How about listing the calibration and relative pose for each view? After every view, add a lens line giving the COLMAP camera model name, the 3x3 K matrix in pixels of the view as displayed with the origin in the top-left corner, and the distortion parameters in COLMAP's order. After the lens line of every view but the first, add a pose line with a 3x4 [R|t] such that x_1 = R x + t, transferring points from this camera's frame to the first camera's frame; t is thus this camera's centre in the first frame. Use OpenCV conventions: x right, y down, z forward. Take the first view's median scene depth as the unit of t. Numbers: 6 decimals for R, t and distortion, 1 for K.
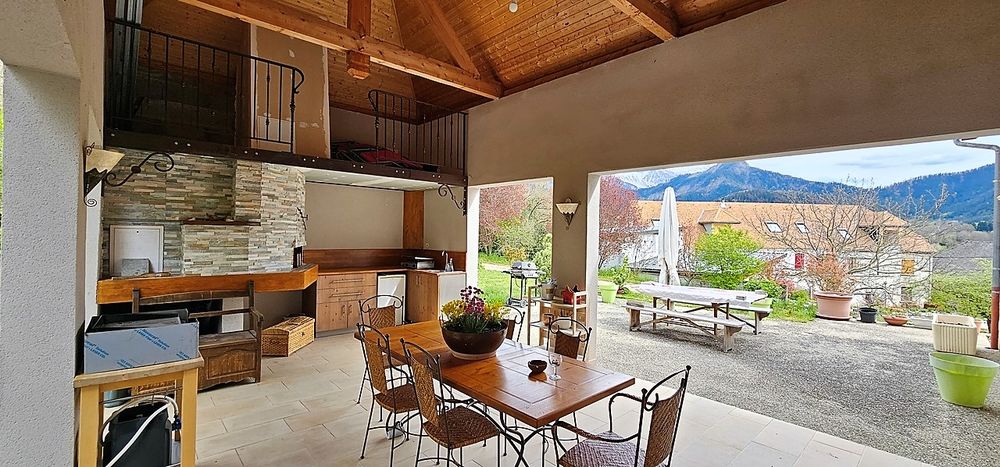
lens RADIAL K [[413.9, 0, 500.0], [0, 413.9, 233.5], [0, 0, 1]] dist [-0.000398, -0.000057]
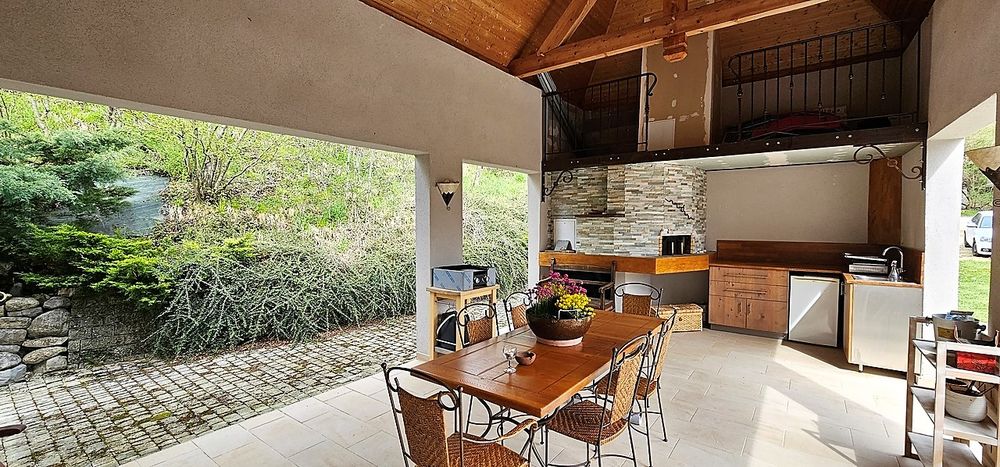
lens RADIAL K [[413.9, 0, 500.0], [0, 413.9, 233.5], [0, 0, 1]] dist [-0.000398, -0.000057]
pose [[0.192100, 0.007544, -0.981346, 0.521403], [0.002251, 0.999964, 0.008128, 0.018598], [0.981373, -0.003770, 0.192076, 0.398921]]
